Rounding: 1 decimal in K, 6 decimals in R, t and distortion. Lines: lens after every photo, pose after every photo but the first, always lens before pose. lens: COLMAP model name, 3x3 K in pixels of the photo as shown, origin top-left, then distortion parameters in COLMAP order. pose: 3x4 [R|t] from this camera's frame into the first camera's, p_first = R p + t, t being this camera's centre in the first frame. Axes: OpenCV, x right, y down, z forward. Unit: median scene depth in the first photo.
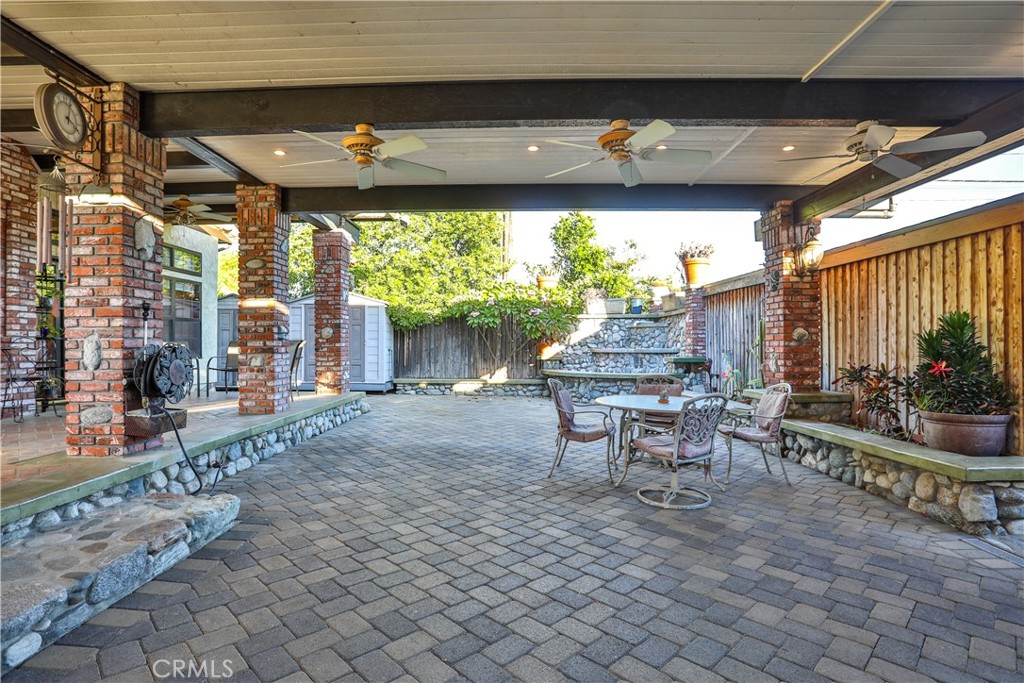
lens RADIAL K [[540.8, 0, 500.5], [0, 540.8, 340.4], [0, 0, 1]] dist [-0.059240, 0.031464]
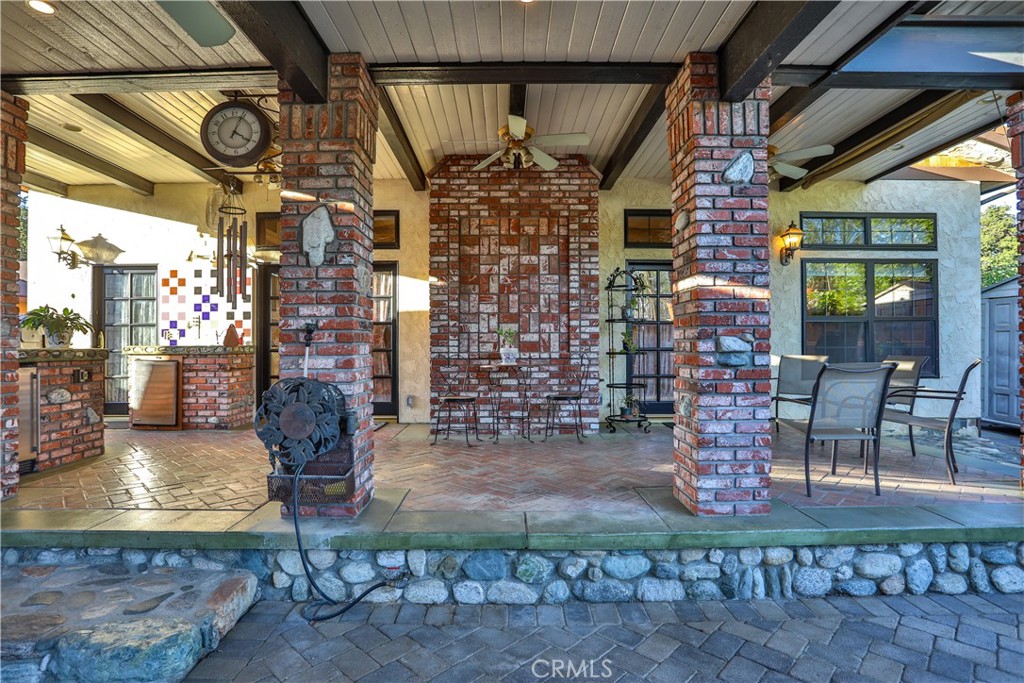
lens RADIAL K [[521.7, 0, 512.0], [0, 521.7, 341.5], [0, 0, 1]] dist [-0.054129, 0.000246]
pose [[0.026891, -0.003173, -0.999633, 0.039782], [0.012754, 0.999915, -0.002830, -0.021507], [0.999557, -0.012673, 0.026929, 0.711974]]
